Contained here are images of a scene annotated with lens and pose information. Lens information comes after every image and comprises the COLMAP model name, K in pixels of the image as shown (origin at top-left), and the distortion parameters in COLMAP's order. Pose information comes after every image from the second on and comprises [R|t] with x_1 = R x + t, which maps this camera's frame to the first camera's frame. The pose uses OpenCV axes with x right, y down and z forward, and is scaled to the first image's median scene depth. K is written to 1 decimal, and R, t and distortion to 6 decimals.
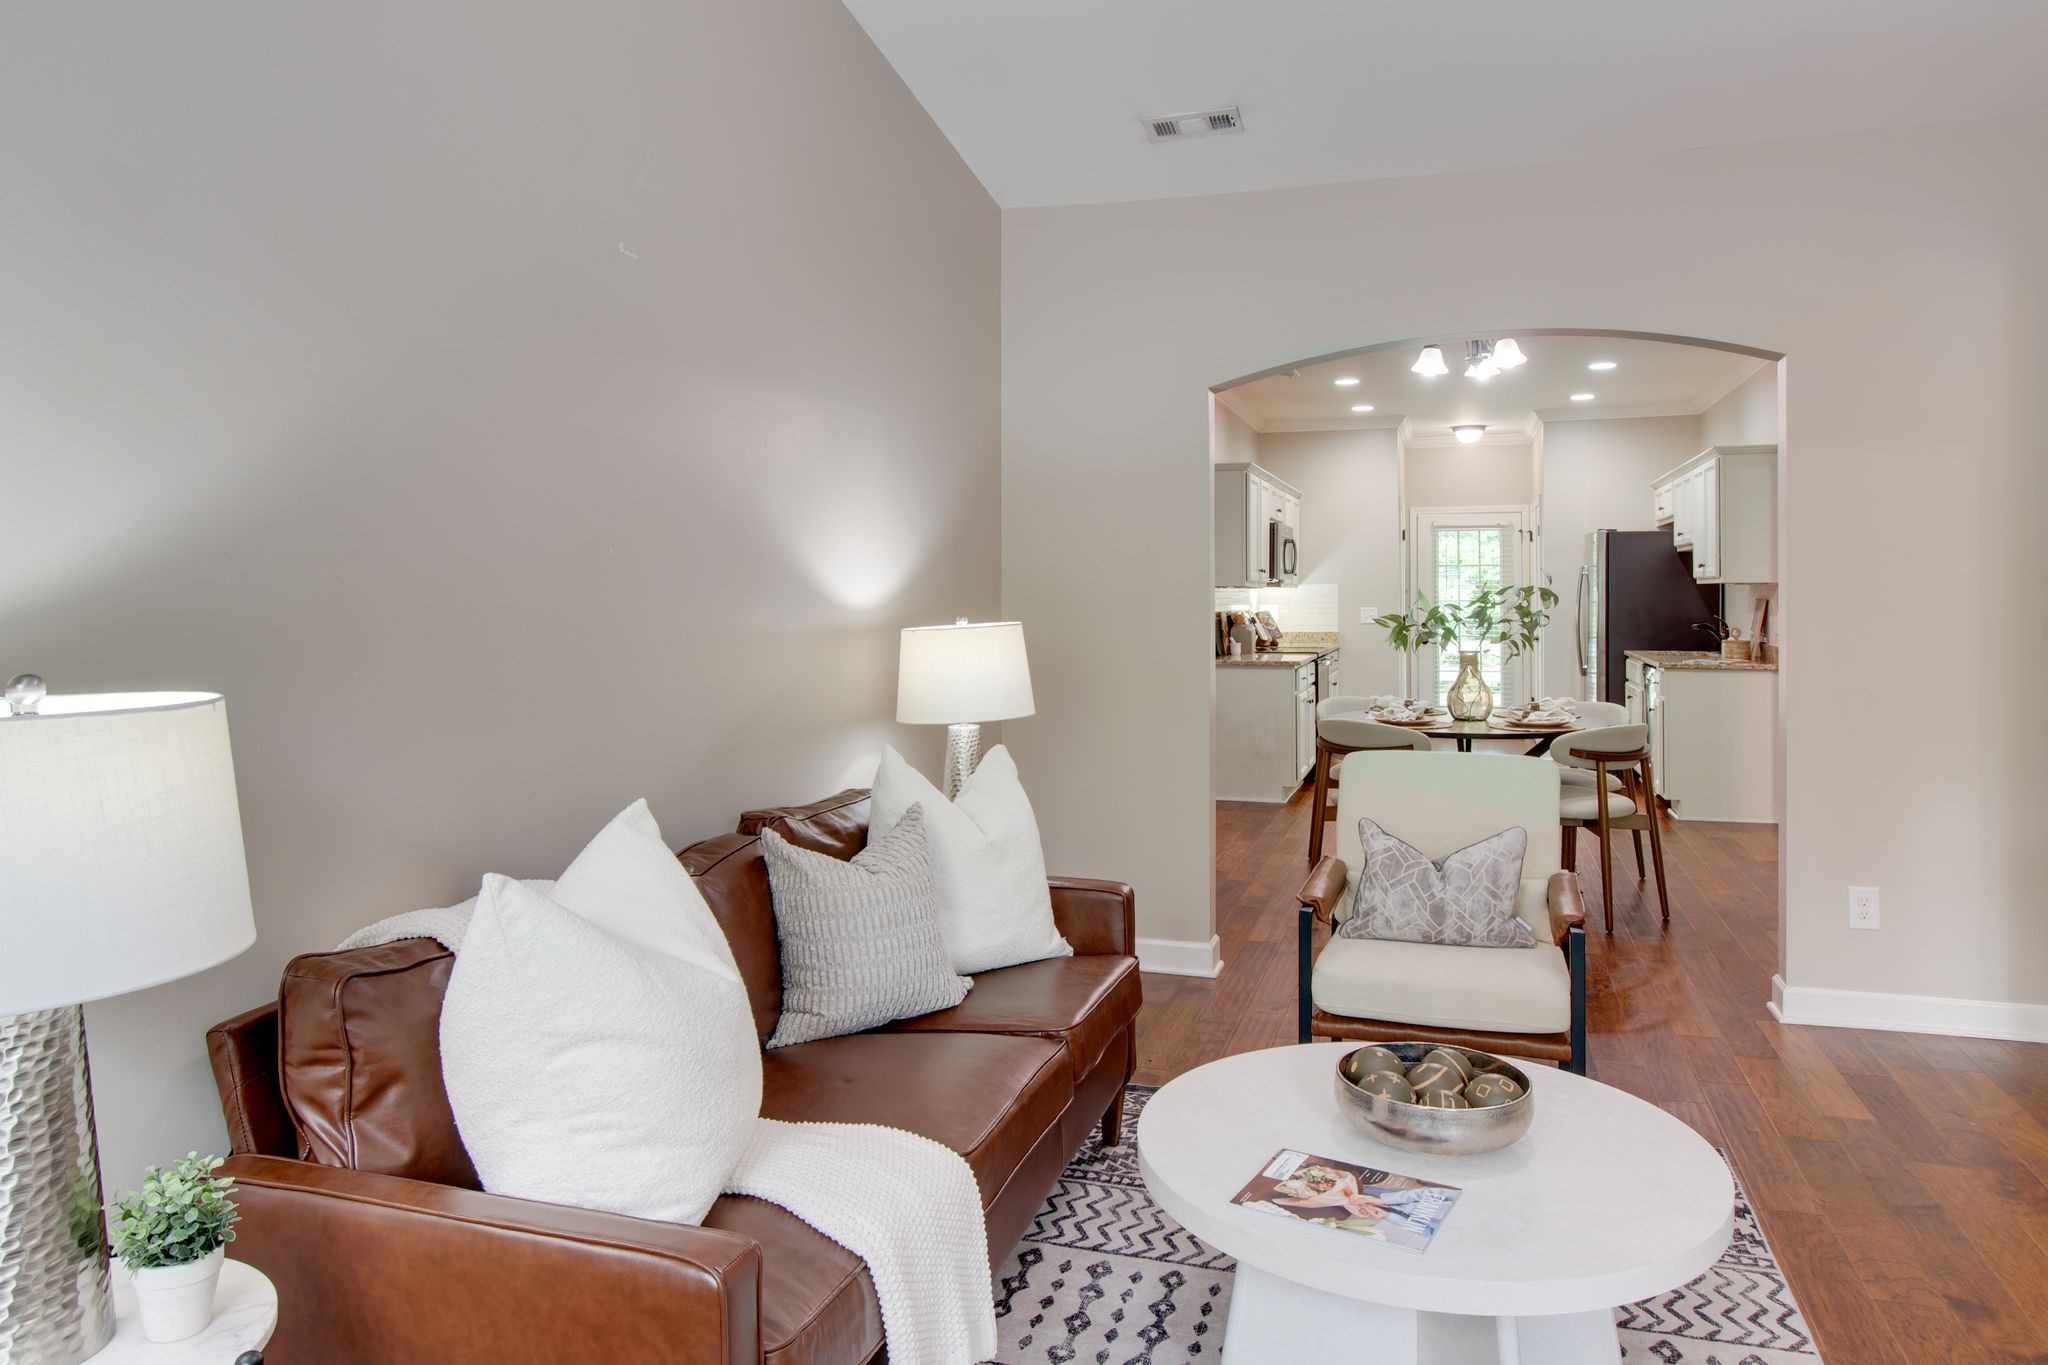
lens RADIAL K [[1234.1, 0, 1064.7], [0, 1234.1, 578.2], [0, 0, 1]] dist [0.003115, -0.006036]
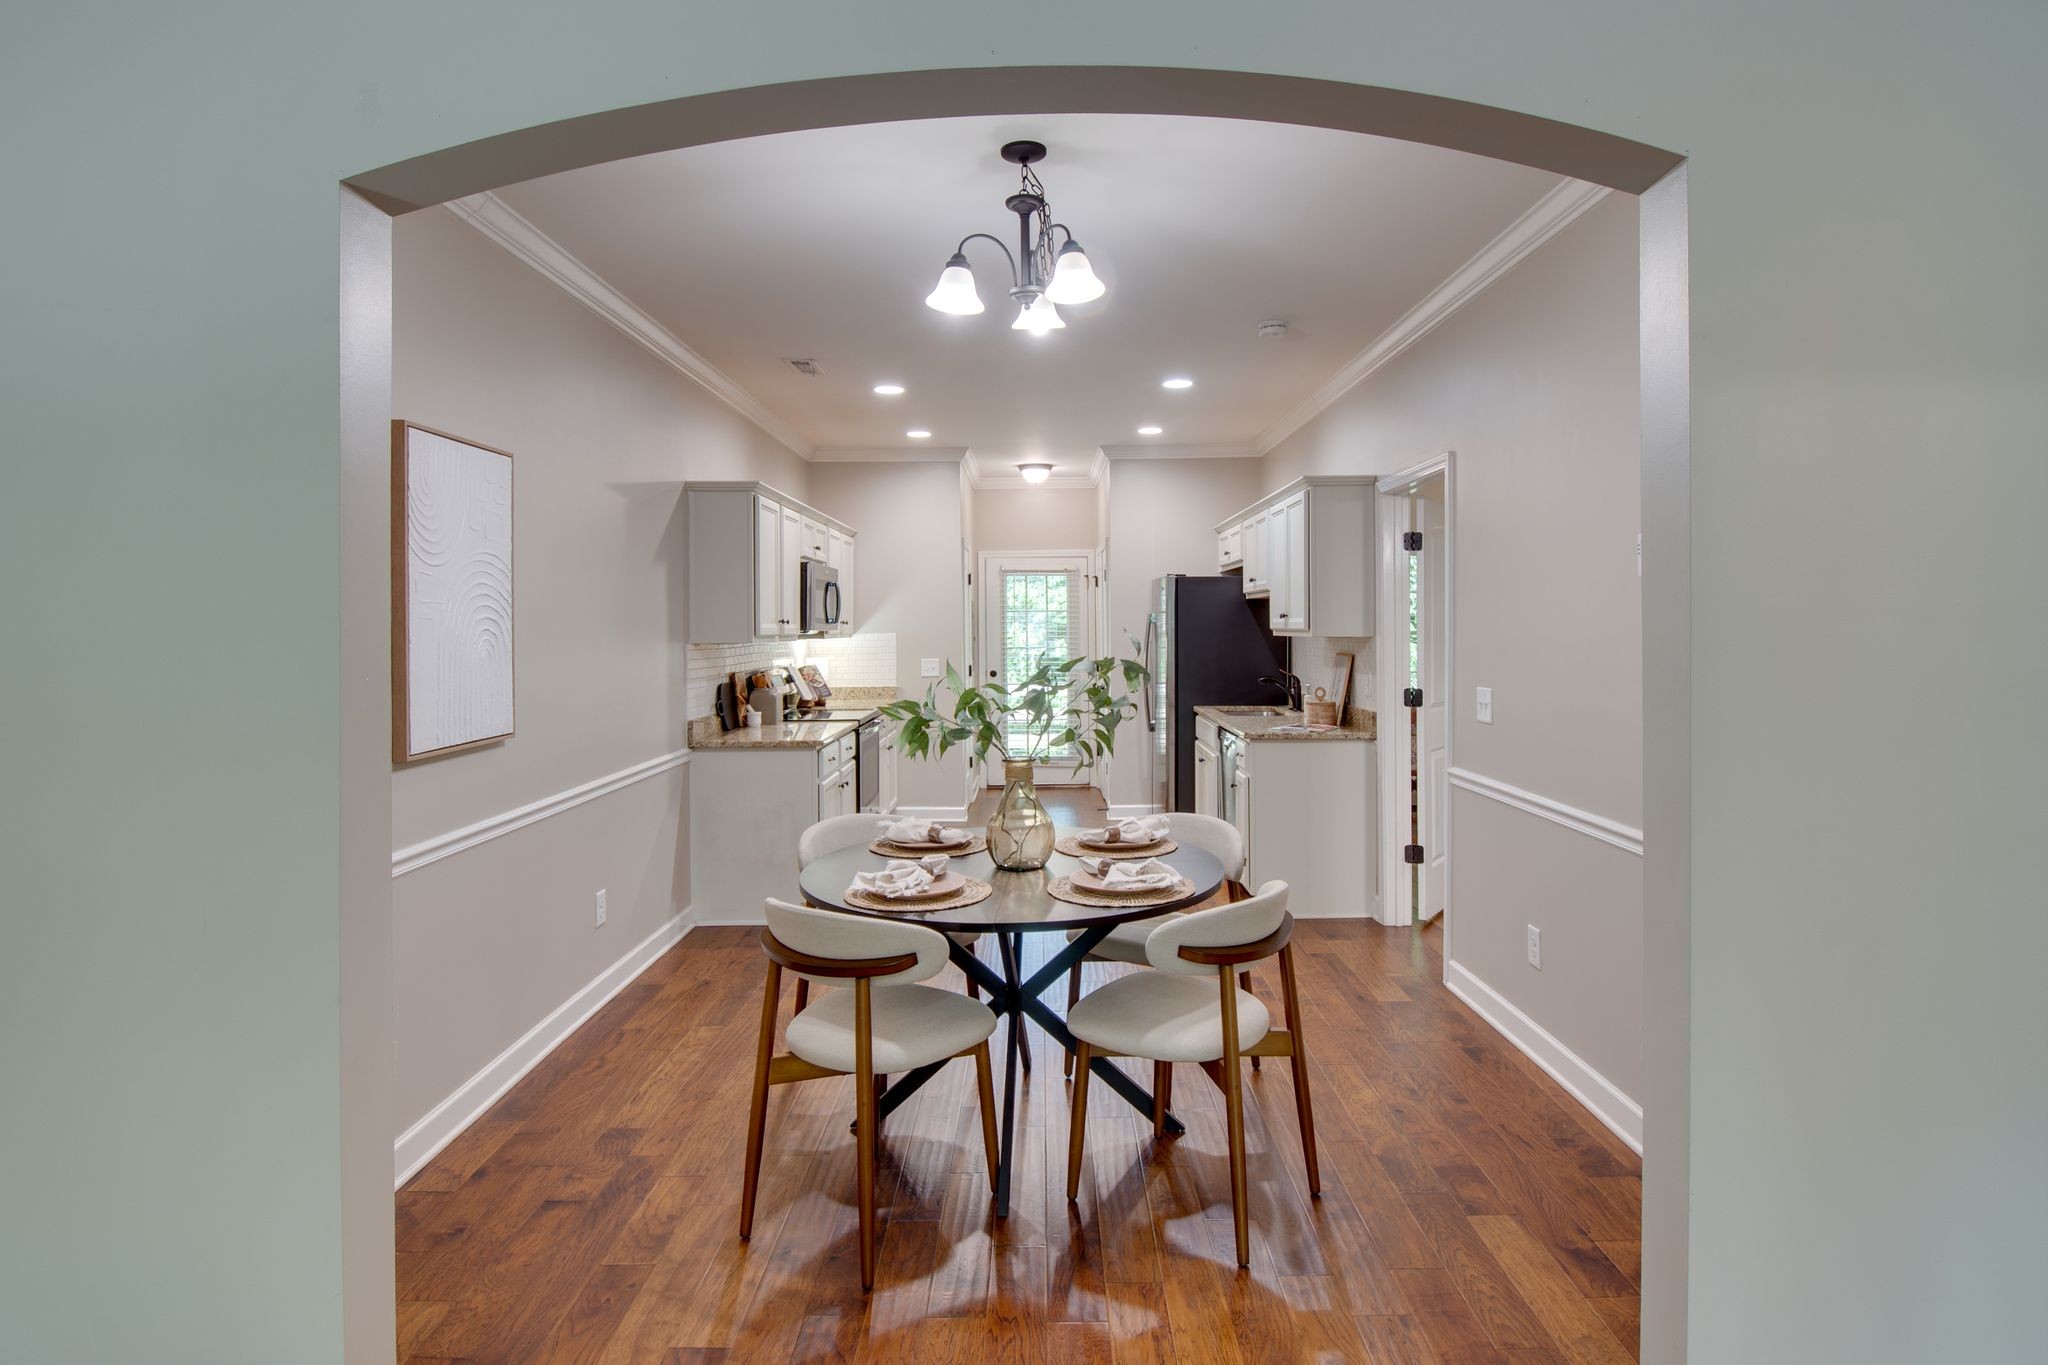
lens RADIAL K [[1056.3, 0, 1026.5], [0, 1056.3, 630.5], [0, 0, 1]] dist [0.001279, -0.000076]
pose [[0.955367, -0.006262, 0.295355, 0.173212], [0.002406, 0.999907, 0.013417, -0.014744], [-0.295411, -0.012108, 0.955293, 0.485907]]
